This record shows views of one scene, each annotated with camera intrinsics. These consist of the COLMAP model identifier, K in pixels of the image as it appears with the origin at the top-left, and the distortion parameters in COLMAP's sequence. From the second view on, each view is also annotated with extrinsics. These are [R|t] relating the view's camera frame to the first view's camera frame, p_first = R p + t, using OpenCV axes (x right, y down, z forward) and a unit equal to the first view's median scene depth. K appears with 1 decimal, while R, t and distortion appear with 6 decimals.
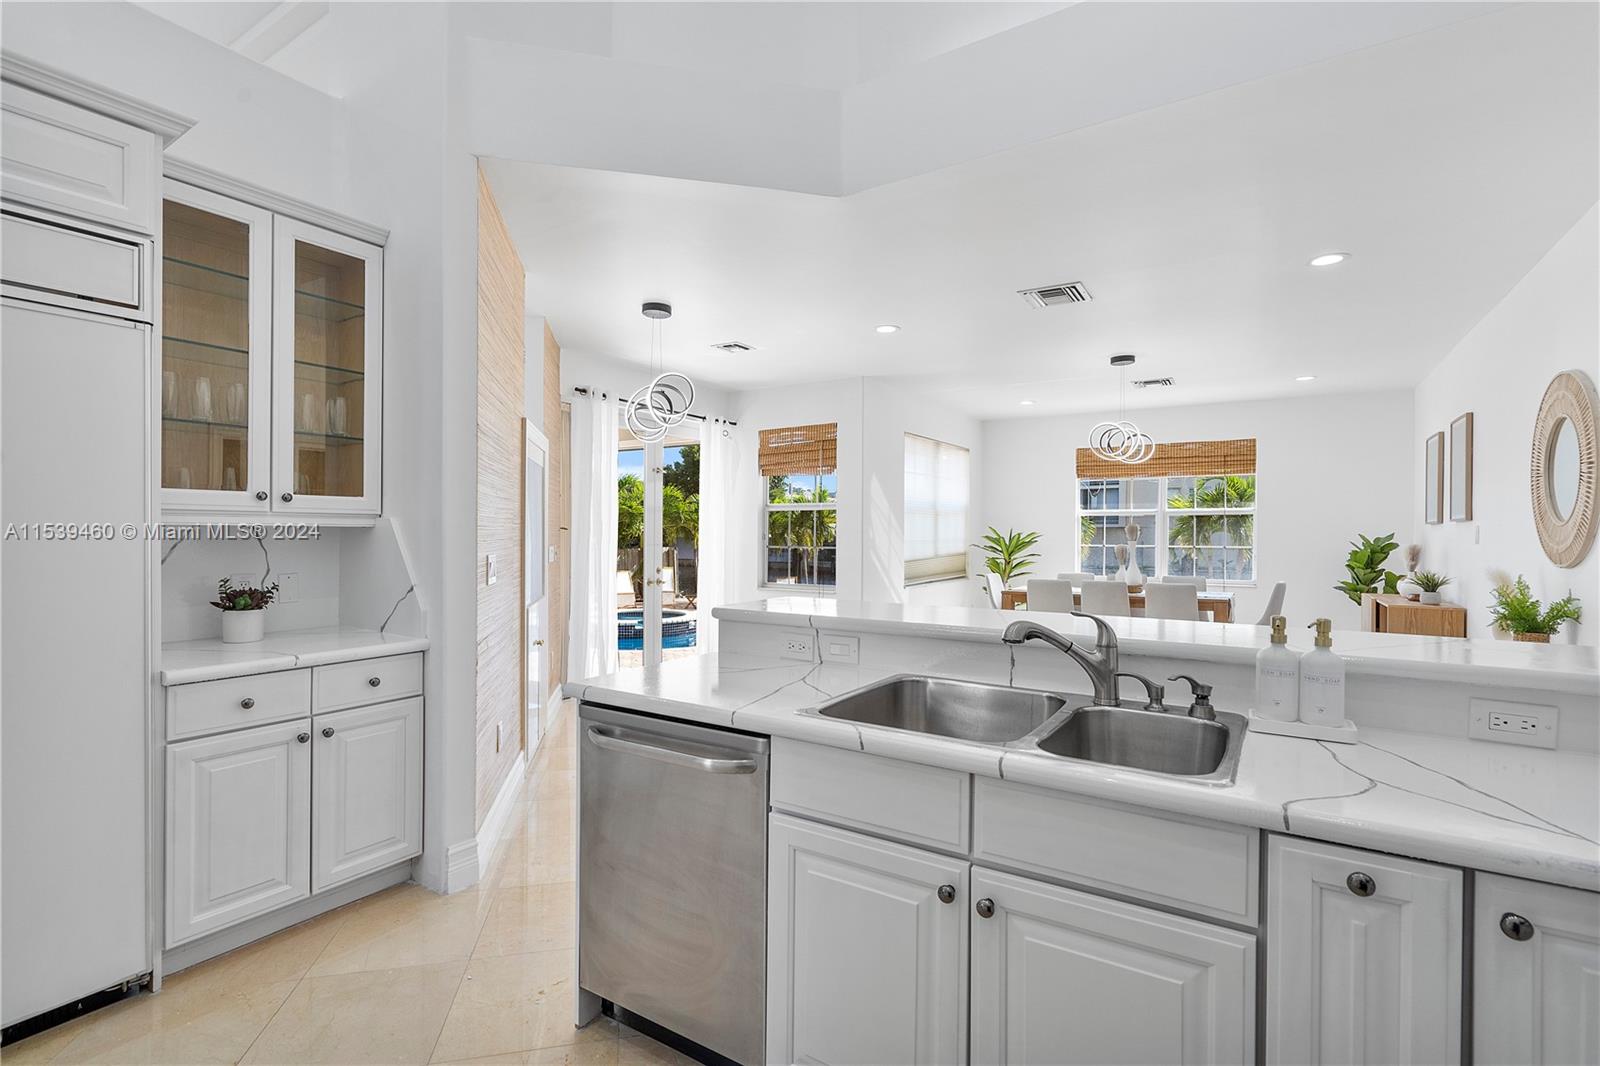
lens RADIAL K [[729.2, 0, 814.0], [0, 729.2, 533.8], [0, 0, 1]] dist [-0.004262, 0.002484]
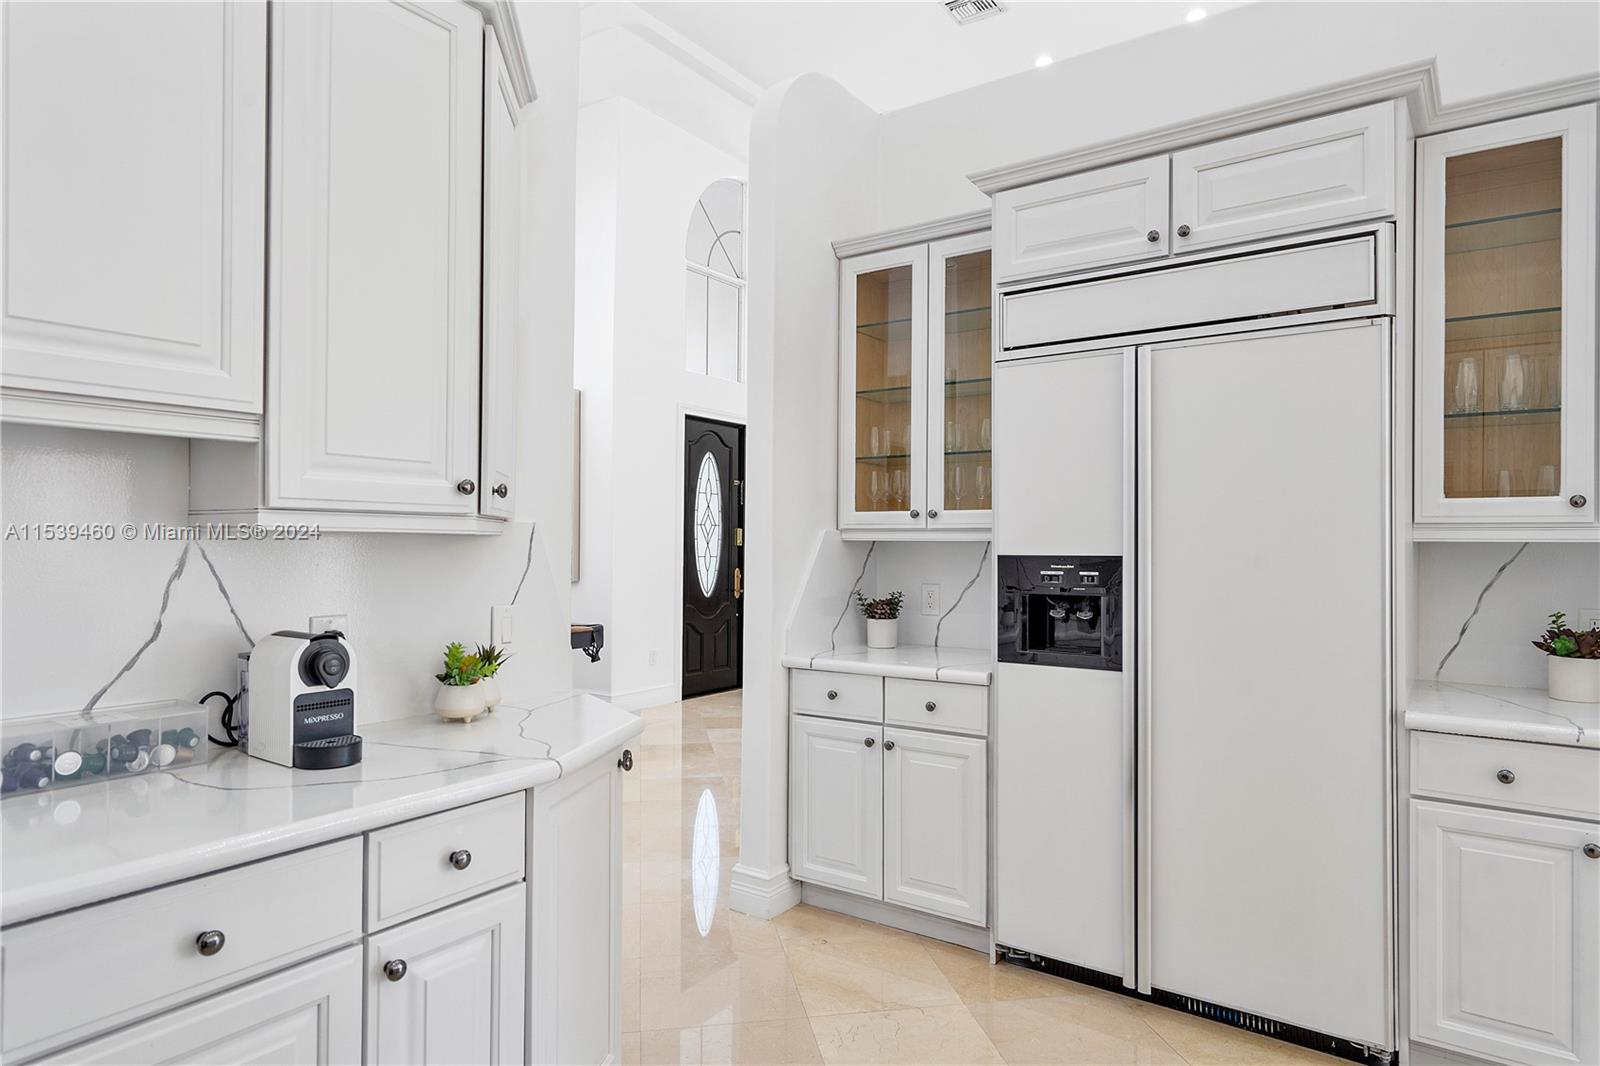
lens RADIAL K [[929.1, 0, 791.7], [0, 929.1, 532.4], [0, 0, 1]] dist [0.011070, -0.005005]
pose [[-0.052726, -0.014838, -0.998499, 0.157855], [-0.009143, 0.999855, -0.014375, -0.000544], [0.998567, 0.008372, -0.052854, 0.204429]]
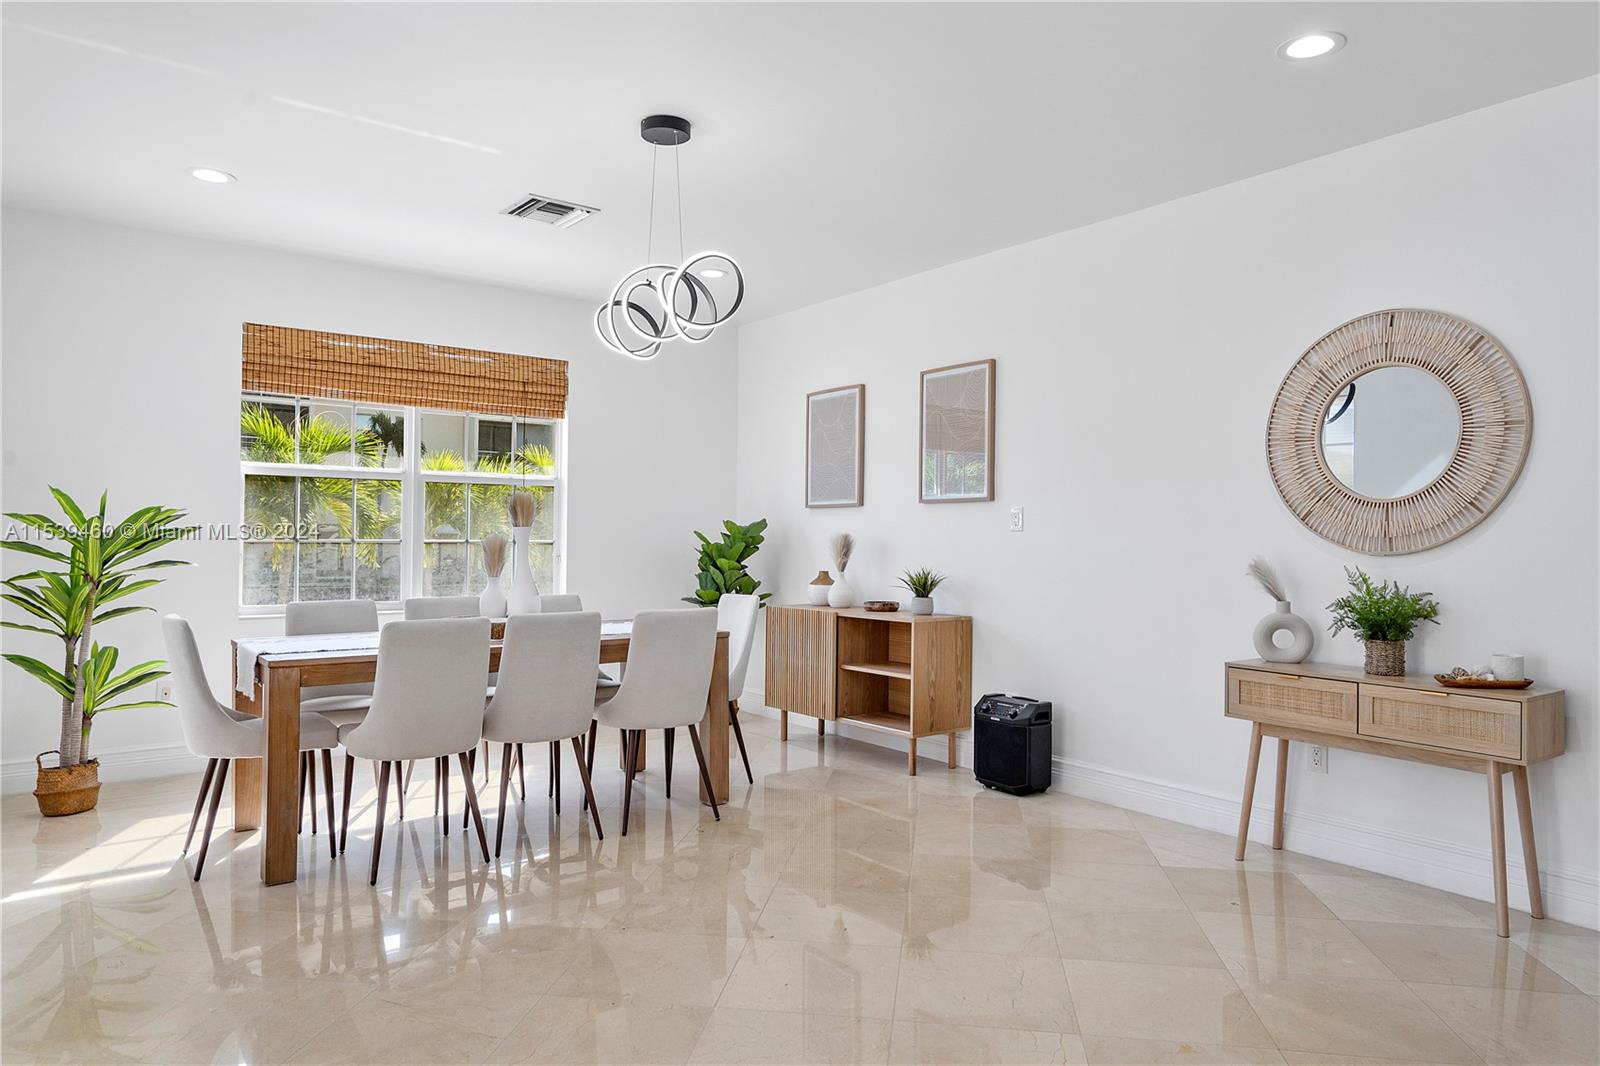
lens RADIAL K [[1012.8, 0, 804.2], [0, 1012.8, 541.3], [0, 0, 1]] dist [0.001336, -0.000753]
pose [[0.354719, -0.002248, 0.934970, -0.250185], [-0.007298, 0.999960, 0.005173, 0.029124], [-0.934945, -0.008659, 0.354688, 1.192833]]
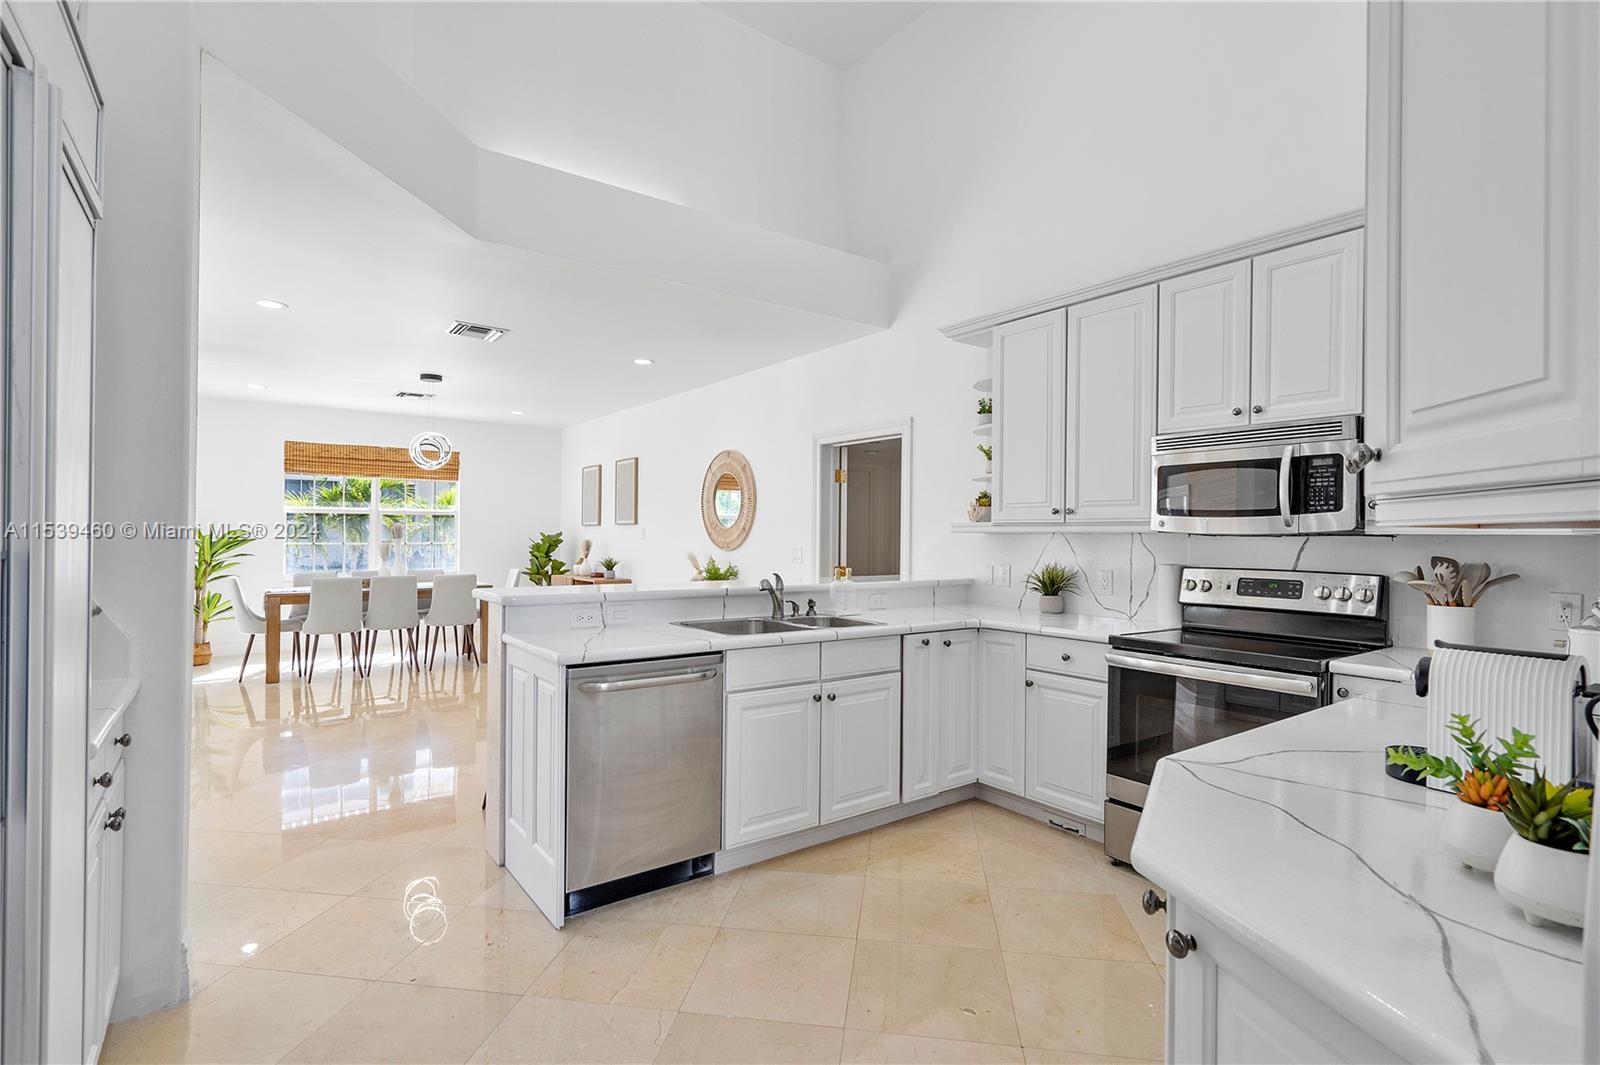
lens RADIAL K [[764.6, 0, 789.2], [0, 764.6, 532.1], [0, 0, 1]] dist [0.000092, 0.000881]
pose [[0.371445, 0.001820, 0.928453, -0.805963], [-0.004036, 0.999992, -0.000345, -0.003728], [-0.928446, -0.003619, 0.371450, 0.086903]]
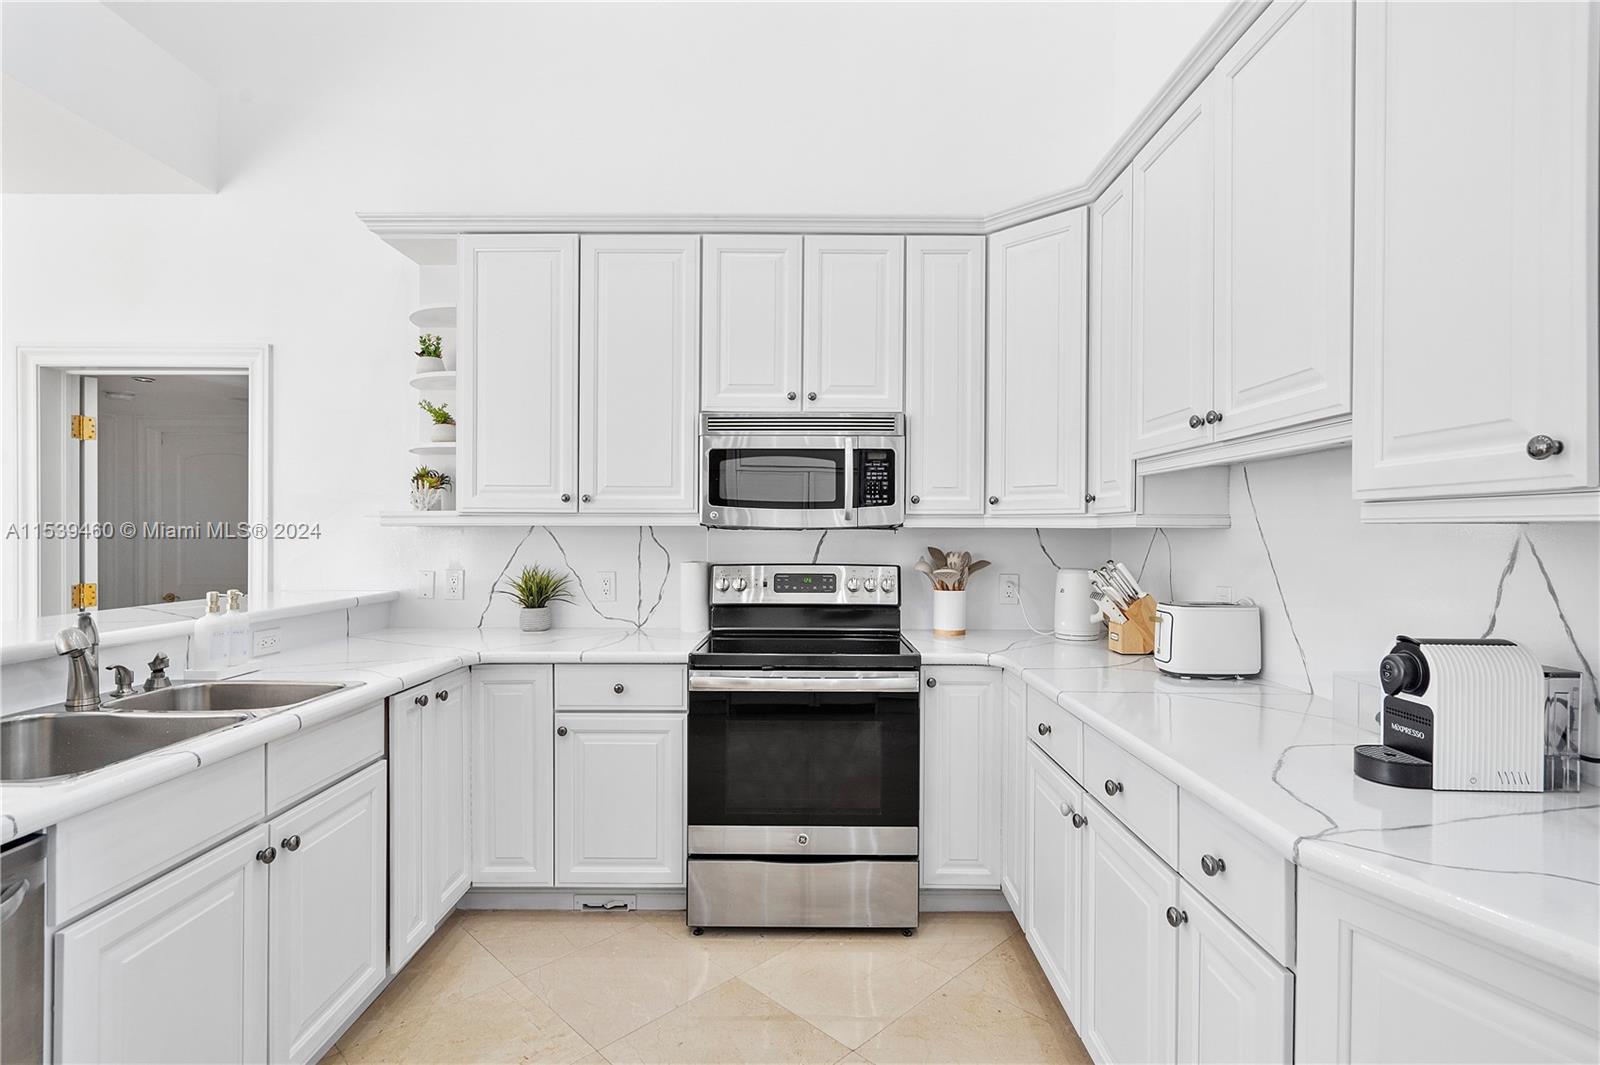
lens RADIAL K [[764.6, 0, 795.5], [0, 764.6, 538.5], [0, 0, 1]] dist [0.000092, 0.000881]
pose [[-0.535168, -0.011712, 0.844665, -0.489656], [-0.003159, 0.999925, 0.011863, -0.001678], [-0.844740, 0.003680, -0.535164, 0.377267]]
